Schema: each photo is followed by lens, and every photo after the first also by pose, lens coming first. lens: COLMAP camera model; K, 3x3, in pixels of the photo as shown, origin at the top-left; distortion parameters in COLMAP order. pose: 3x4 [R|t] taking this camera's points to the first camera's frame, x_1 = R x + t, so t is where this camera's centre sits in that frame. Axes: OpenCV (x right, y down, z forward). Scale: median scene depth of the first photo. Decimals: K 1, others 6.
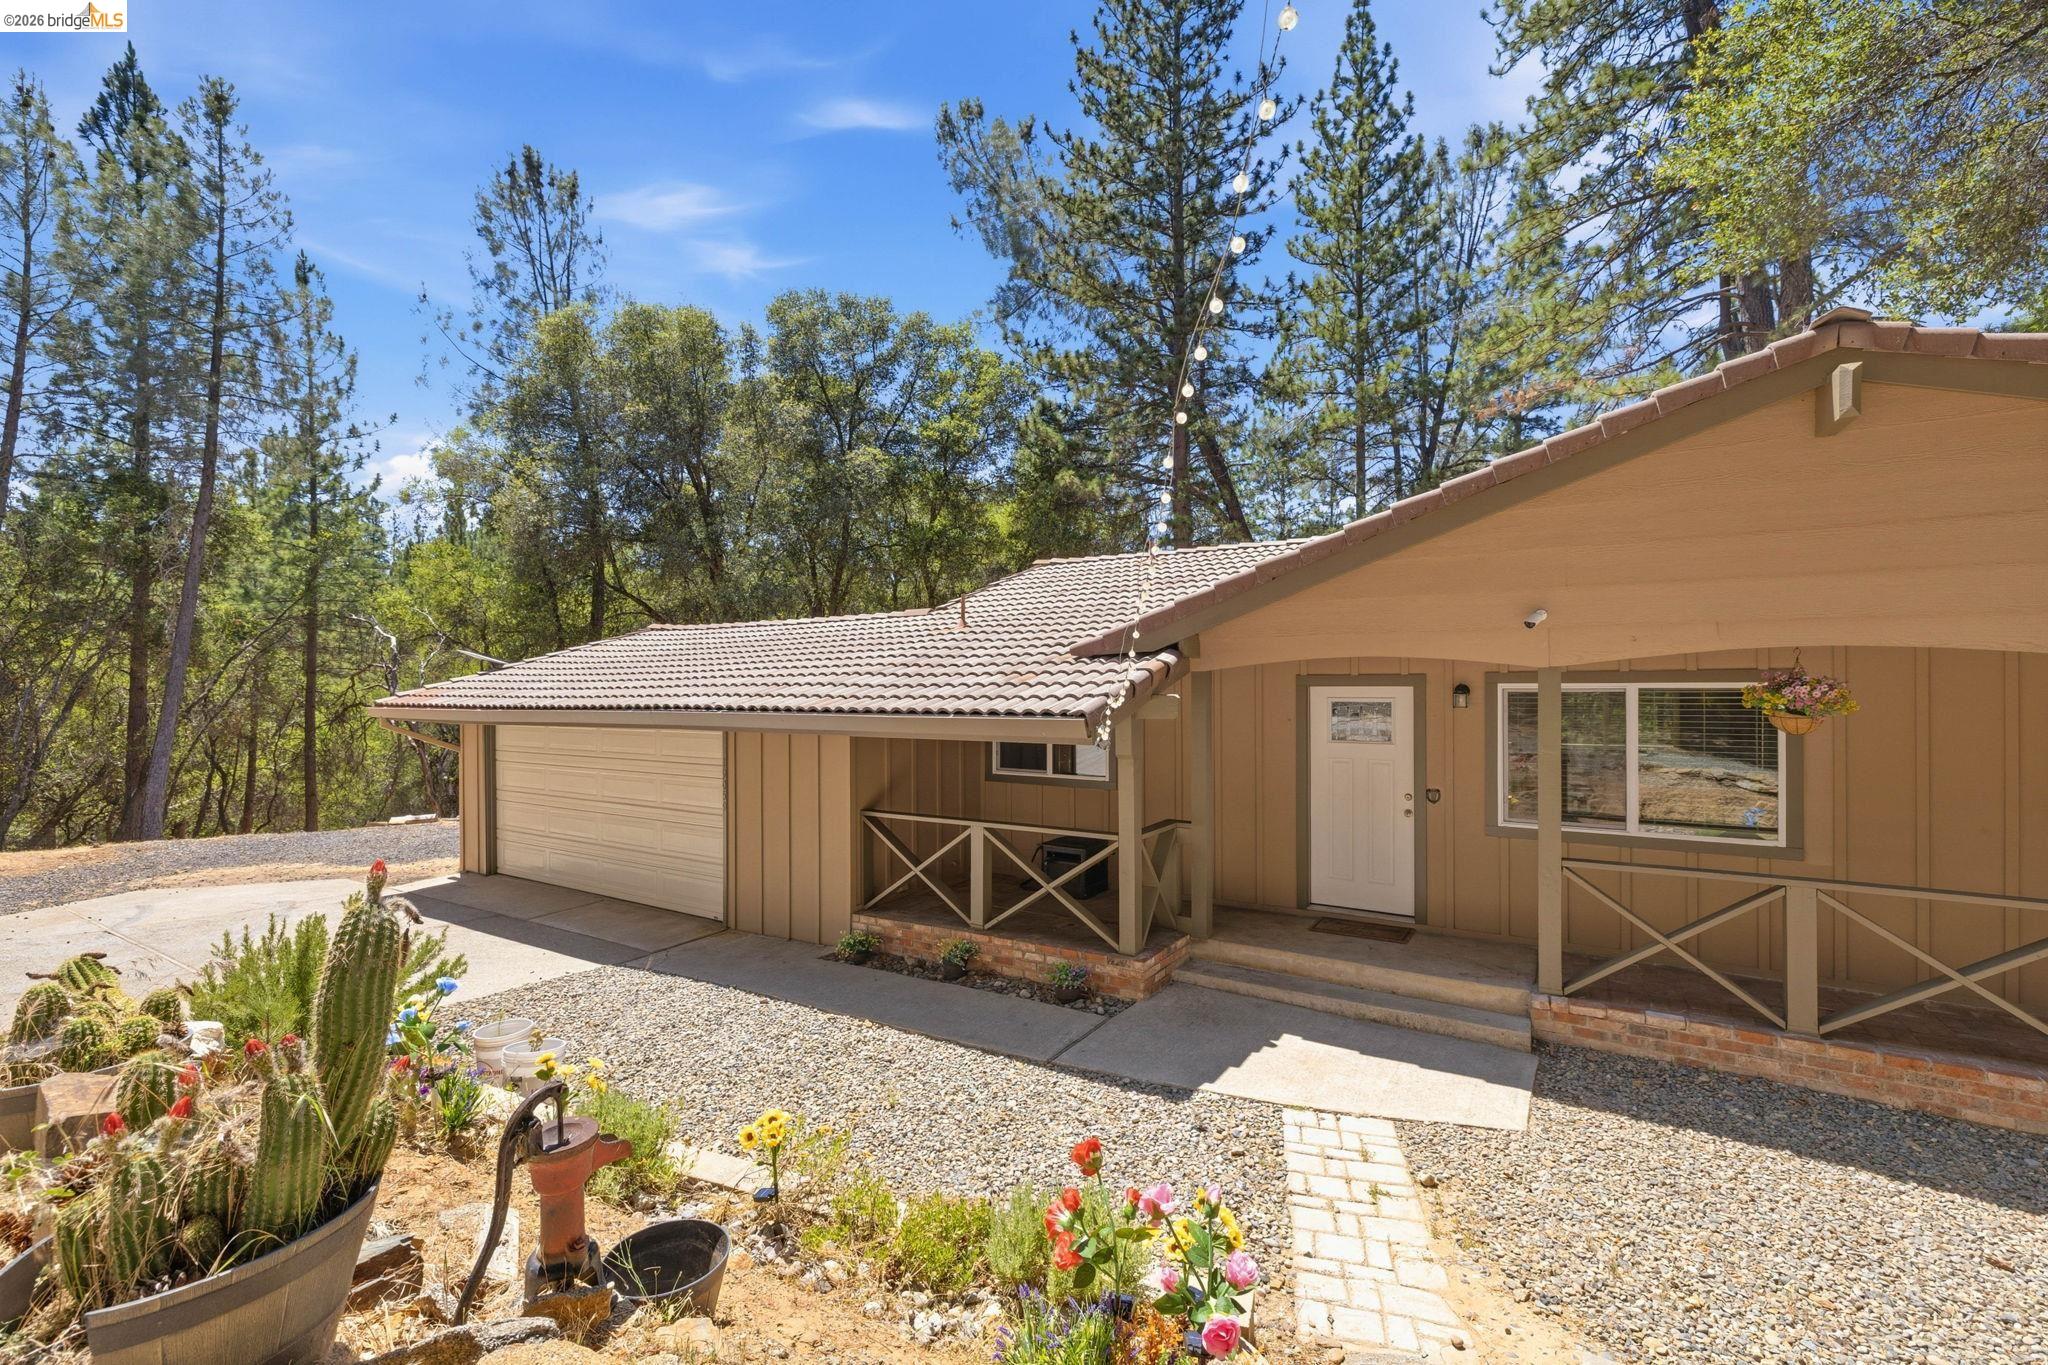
lens RADIAL K [[869.5, 0, 1024.0], [0, 869.5, 682.5], [0, 0, 1]] dist [0.000078, -0.000123]
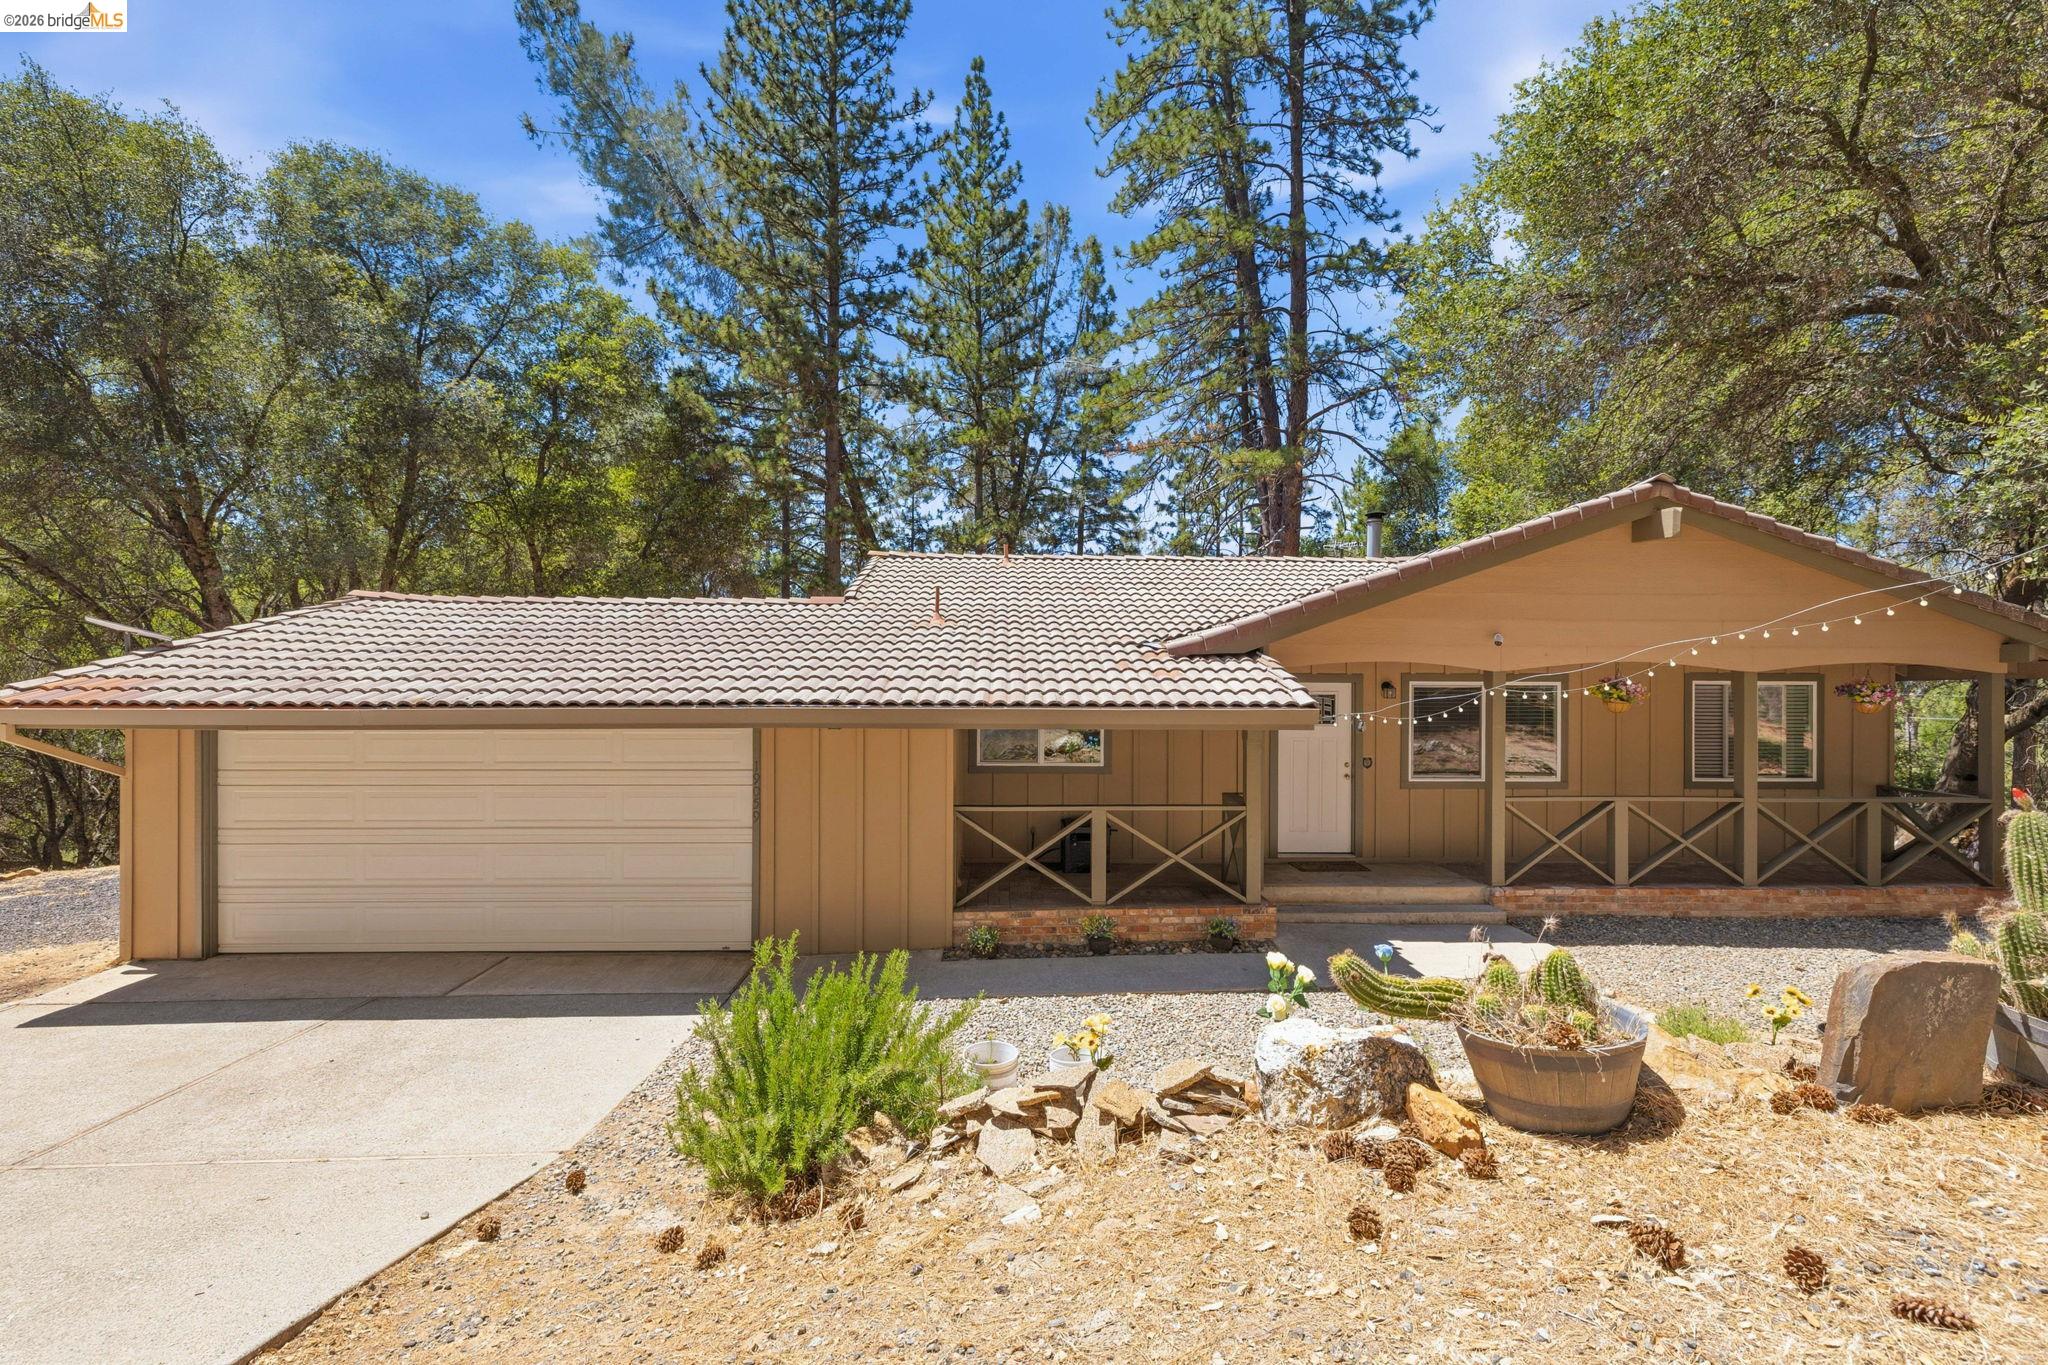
lens RADIAL K [[873.2, 0, 1041.2], [0, 873.2, 669.1], [0, 0, 1]] dist [0.000856, 0.000053]
pose [[0.827380, 0.015007, 0.561442, -0.696283], [-0.011147, 0.999885, -0.010300, 0.001614], [-0.561531, 0.002264, 0.827452, 0.136606]]
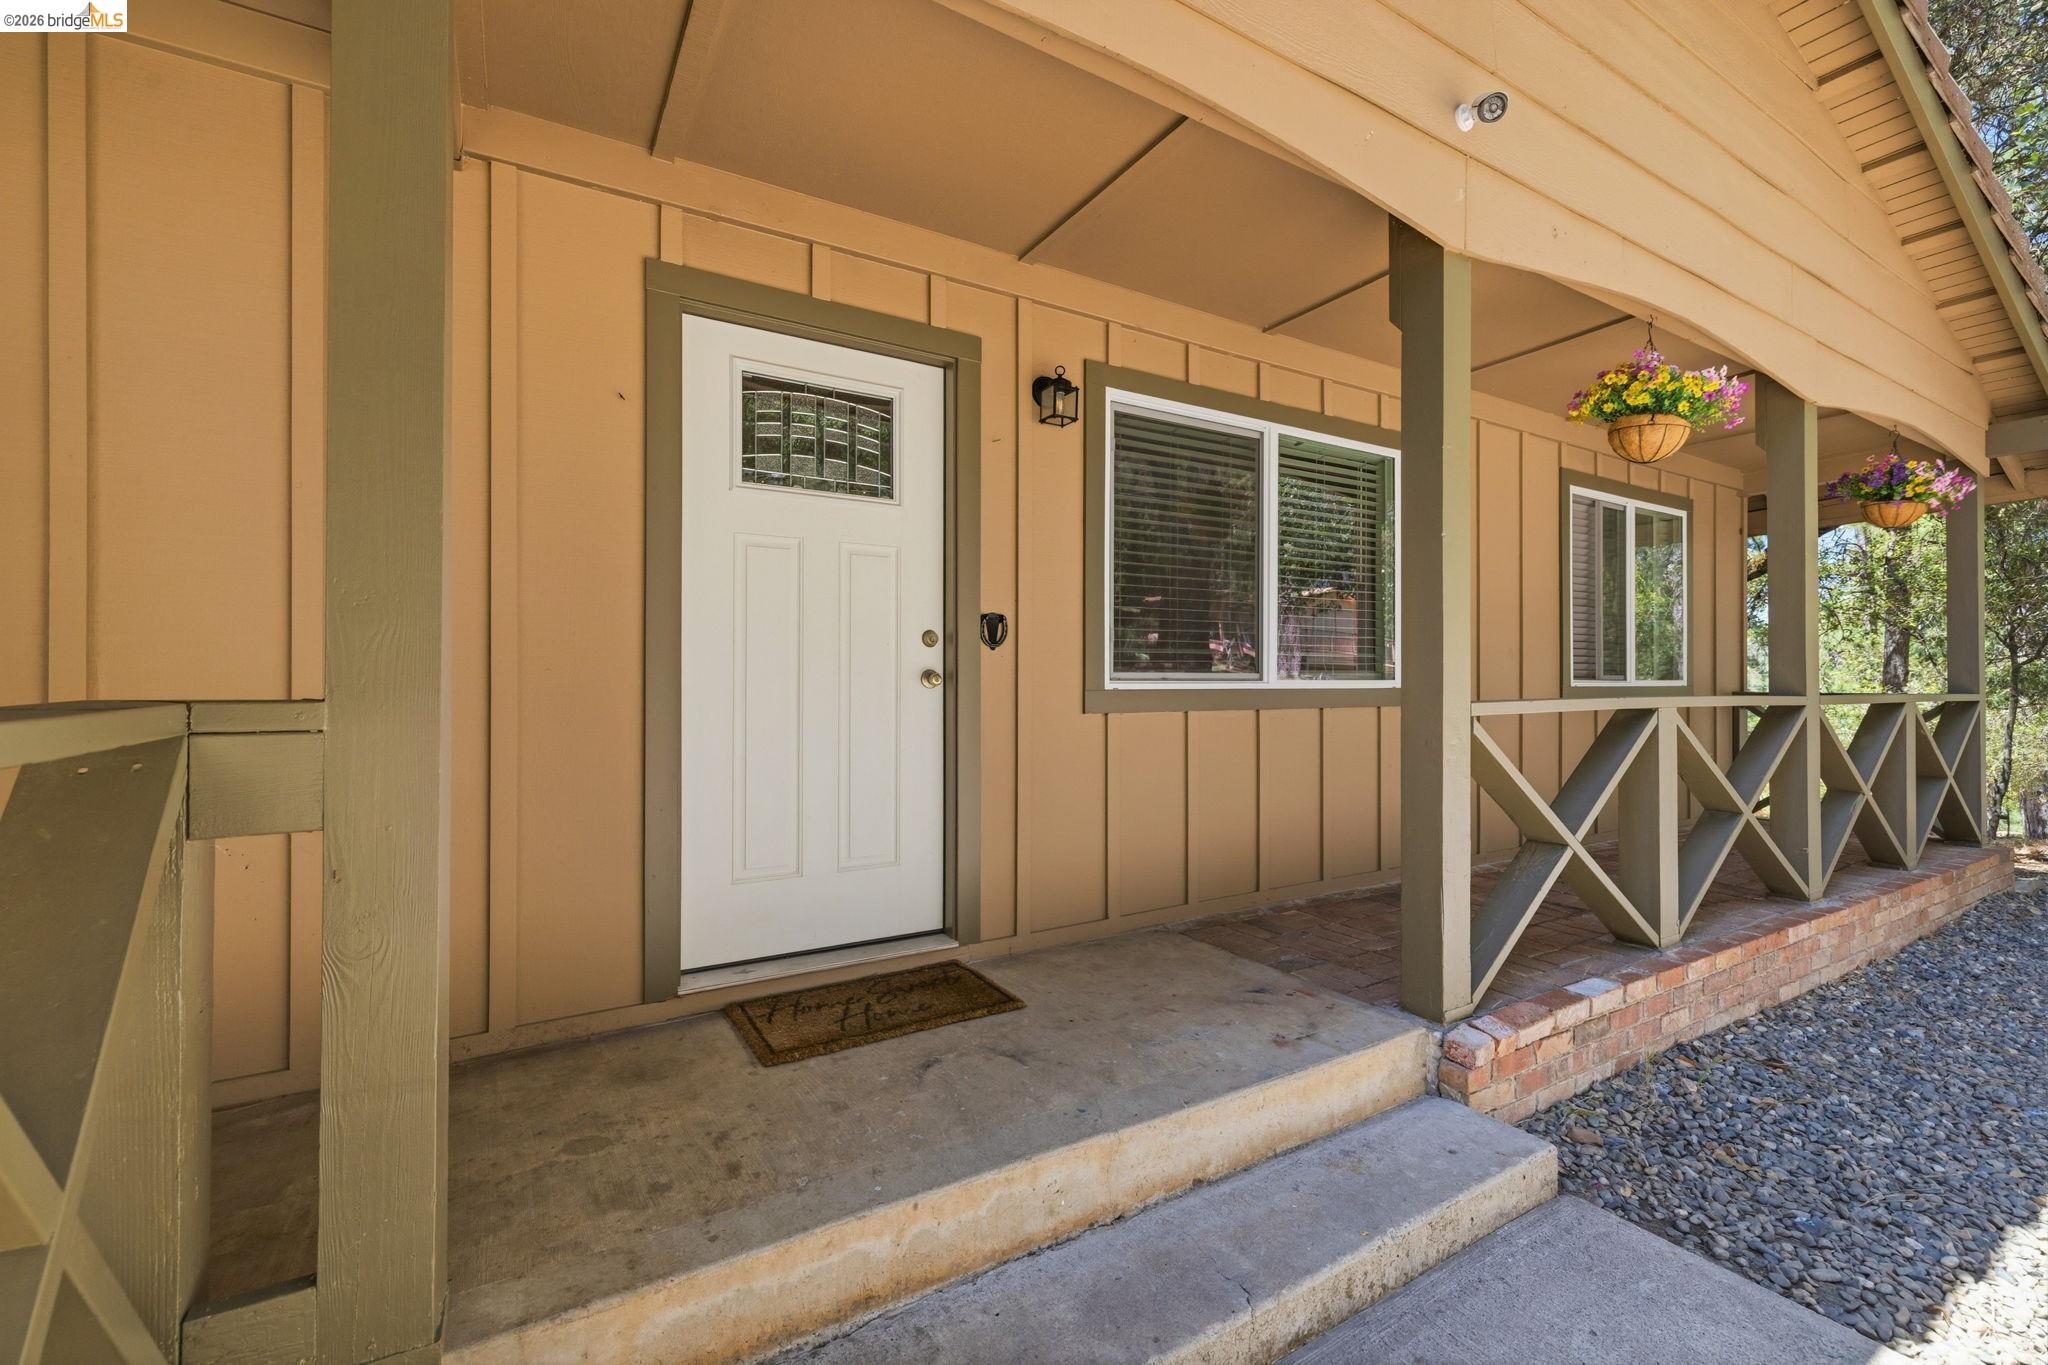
lens RADIAL K [[855.7, 0, 1027.0], [0, 855.7, 674.4], [0, 0, 1]] dist [-0.000552, -0.000565]
pose [[0.440051, 0.015144, 0.897845, 0.100486], [-0.006685, 0.999885, -0.013588, 0.148886], [-0.897948, -0.000022, 0.440102, 0.758881]]
